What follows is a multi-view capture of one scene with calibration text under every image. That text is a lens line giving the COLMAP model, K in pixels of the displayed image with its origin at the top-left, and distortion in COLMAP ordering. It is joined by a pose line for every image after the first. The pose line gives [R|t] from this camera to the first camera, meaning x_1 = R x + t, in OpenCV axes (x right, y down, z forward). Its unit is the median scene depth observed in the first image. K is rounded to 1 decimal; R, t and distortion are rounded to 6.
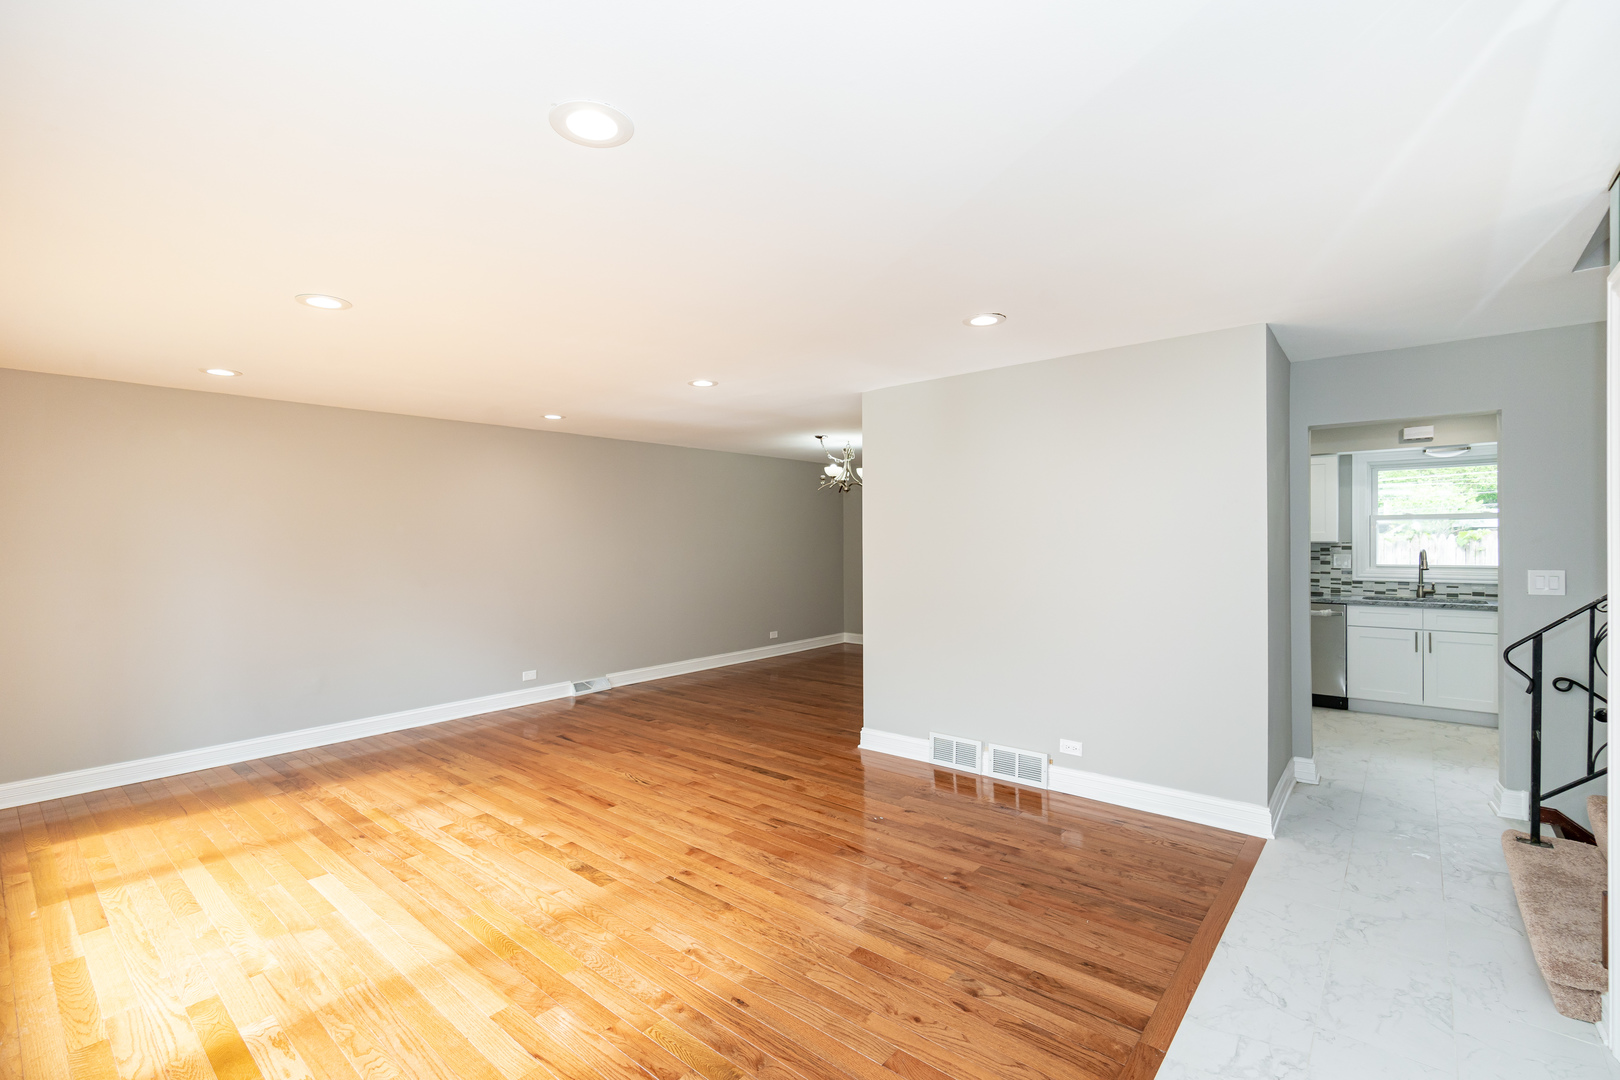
lens RADIAL K [[707.7, 0, 815.0], [0, 707.7, 548.0], [0, 0, 1]] dist [0.002162, 0.000392]
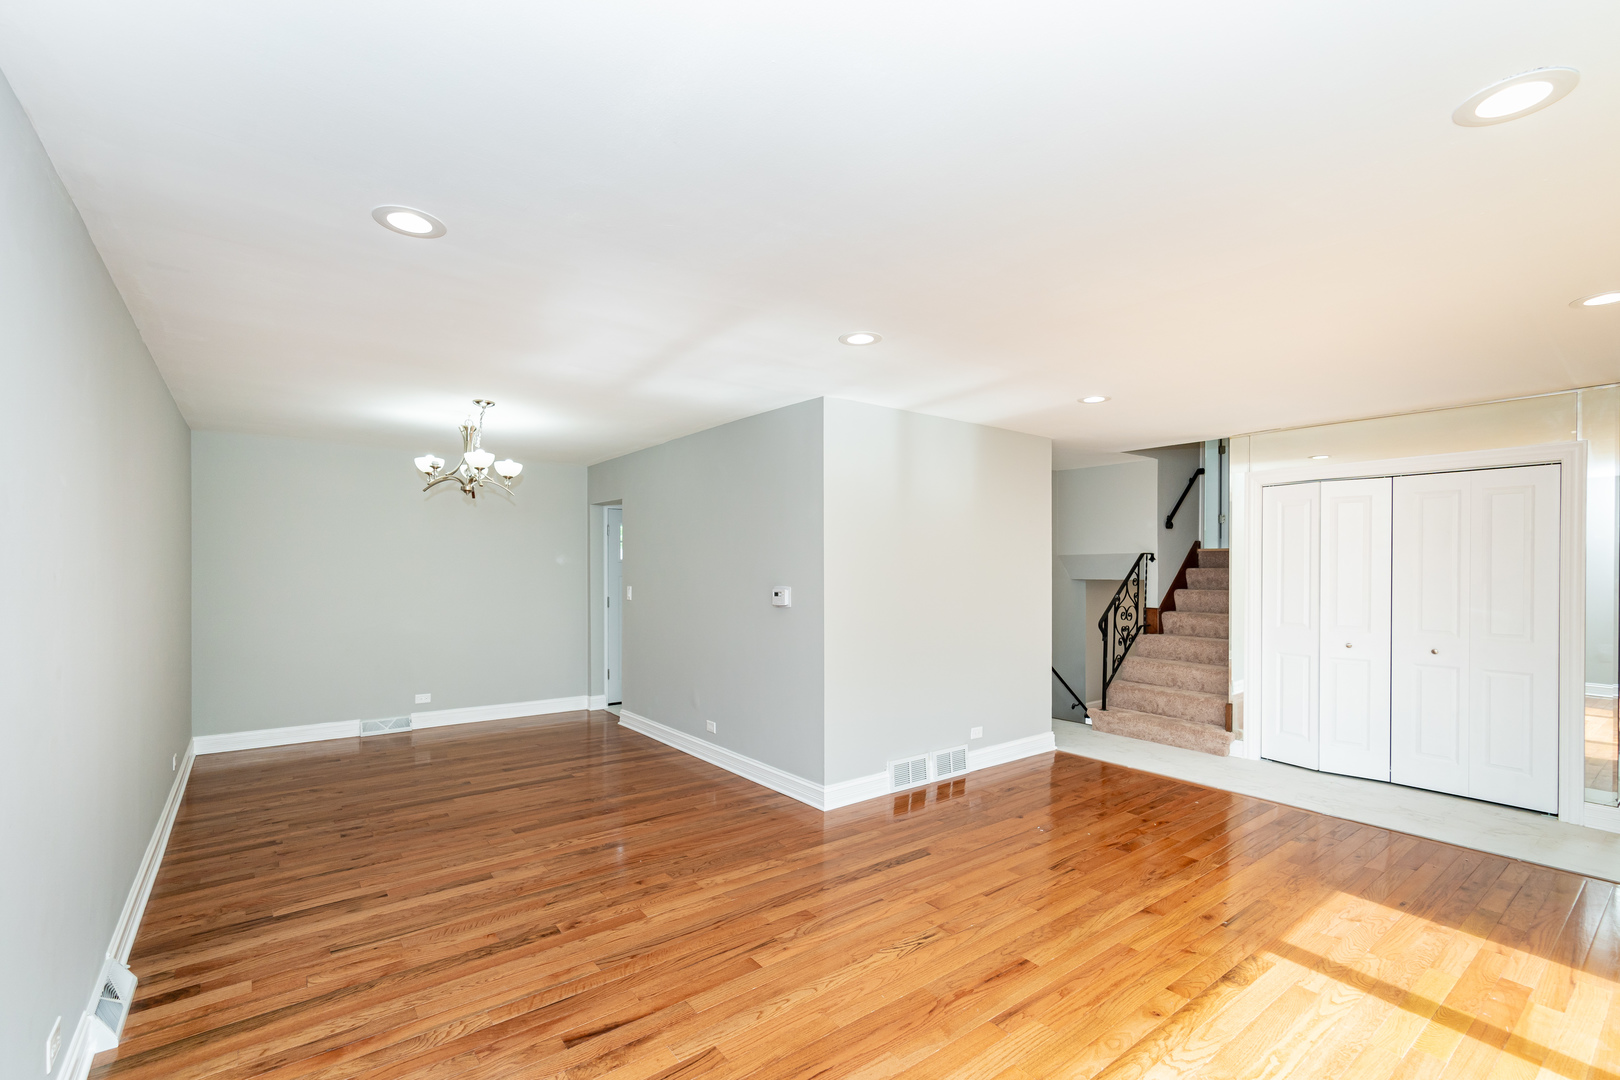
lens RADIAL K [[707.7, 0, 791.1], [0, 707.7, 571.7], [0, 0, 1]] dist [0.002162, 0.000392]
pose [[0.238363, 0.002648, 0.971173, -0.938017], [0.014570, 0.999874, -0.006302, -0.007115], [-0.971067, 0.015653, 0.238294, 0.986699]]
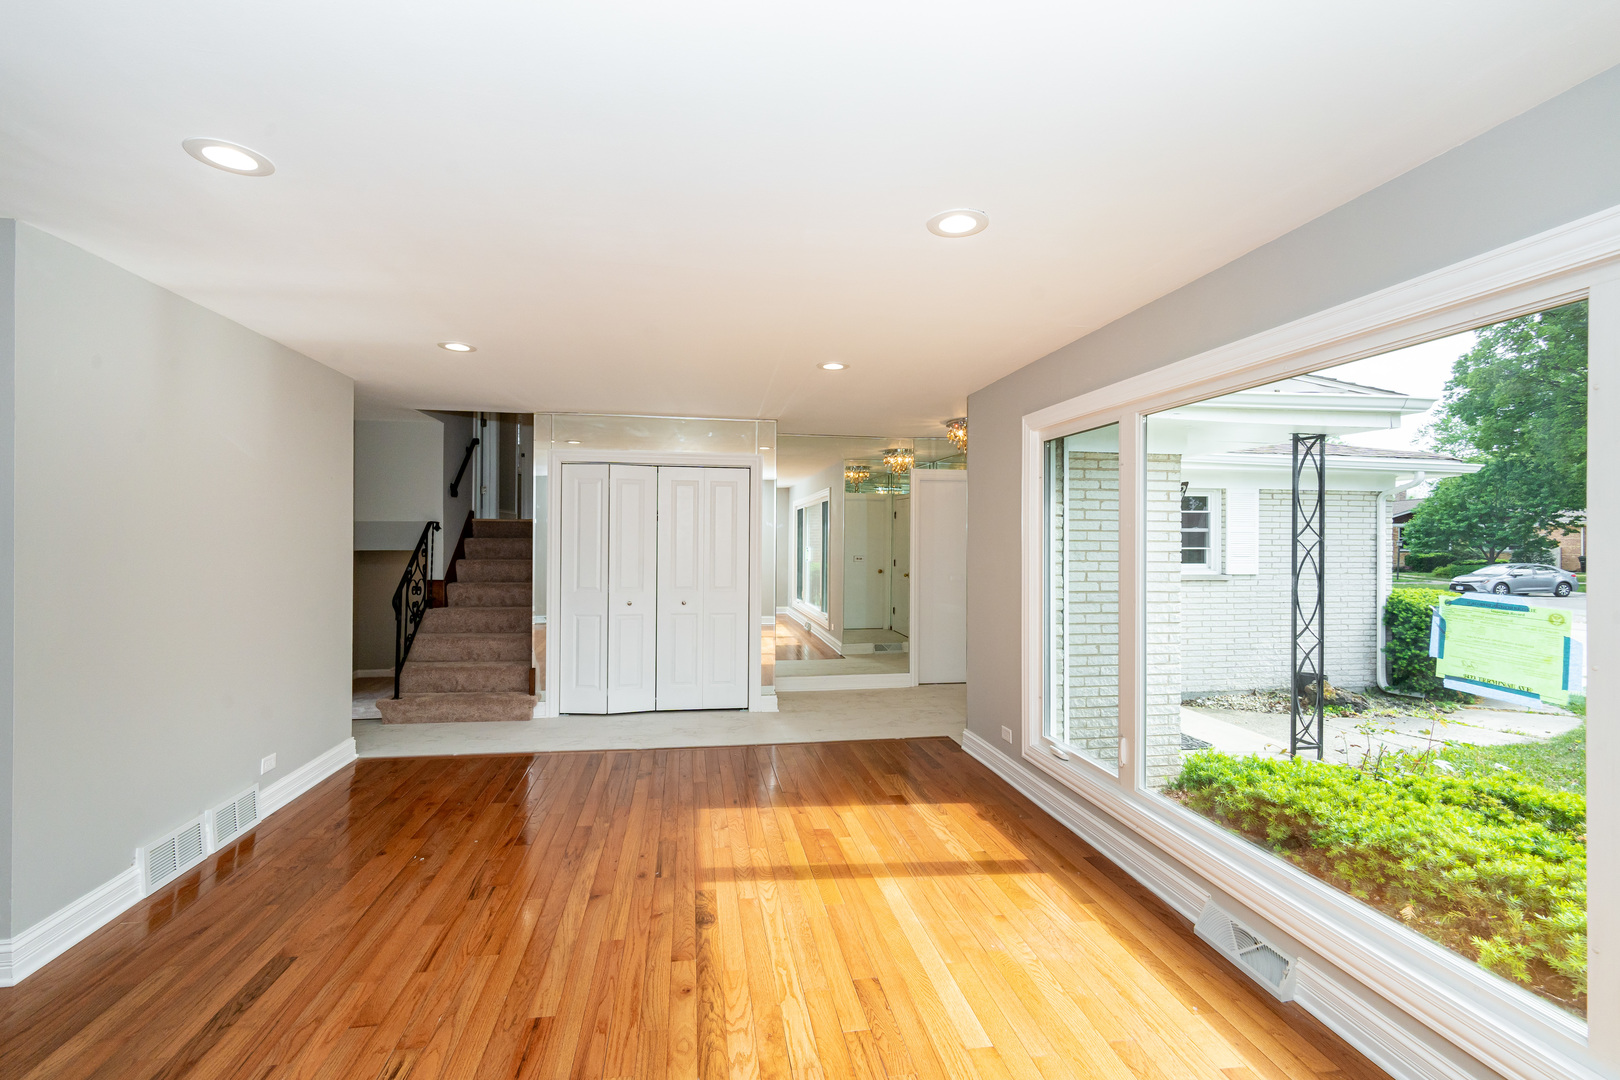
lens RADIAL K [[707.7, 0, 801.5], [0, 707.7, 537.2], [0, 0, 1]] dist [0.002162, 0.000392]
pose [[-0.749195, 0.006492, 0.662318, -0.757753], [0.010660, 0.999941, 0.002257, -0.009628], [-0.662264, 0.008752, -0.749220, 1.195419]]
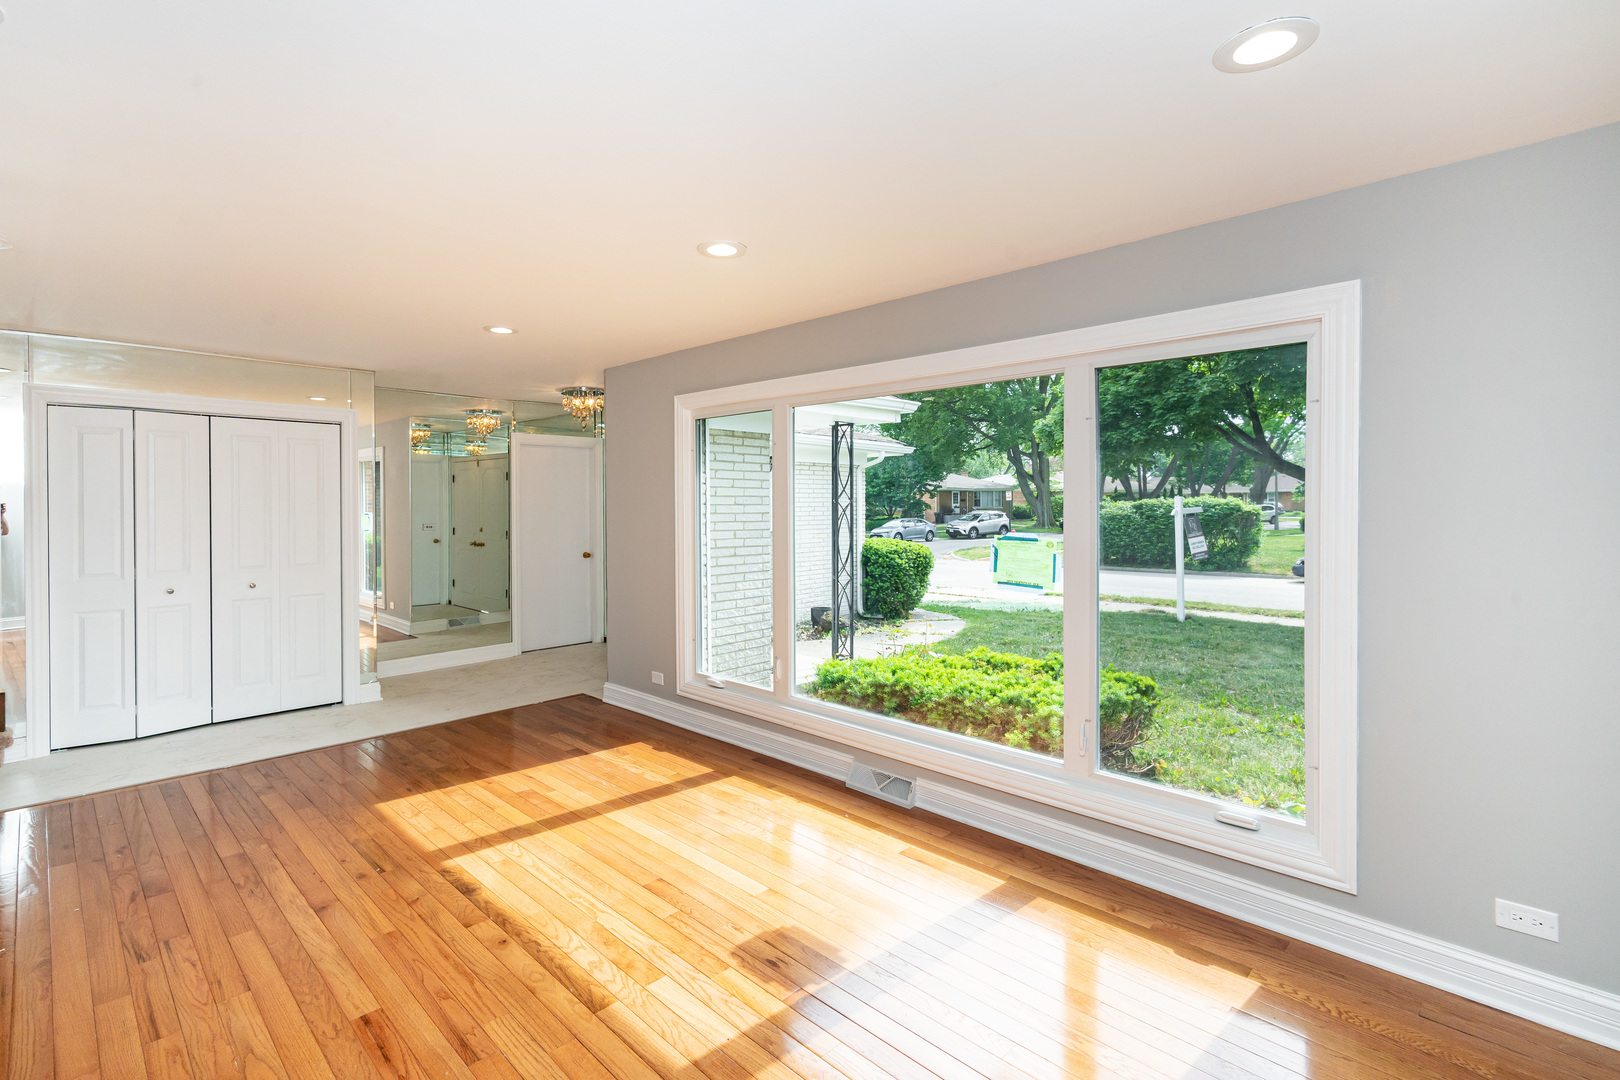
lens RADIAL K [[743.8, 0, 765.0], [0, 743.8, 515.2], [0, 0, 1]] dist [-0.000055, 0.000358]
pose [[-0.994206, 0.011760, 0.106846, -0.602152], [0.014836, 0.999497, 0.028044, -0.014362], [-0.106462, 0.029467, -0.993880, 1.408305]]
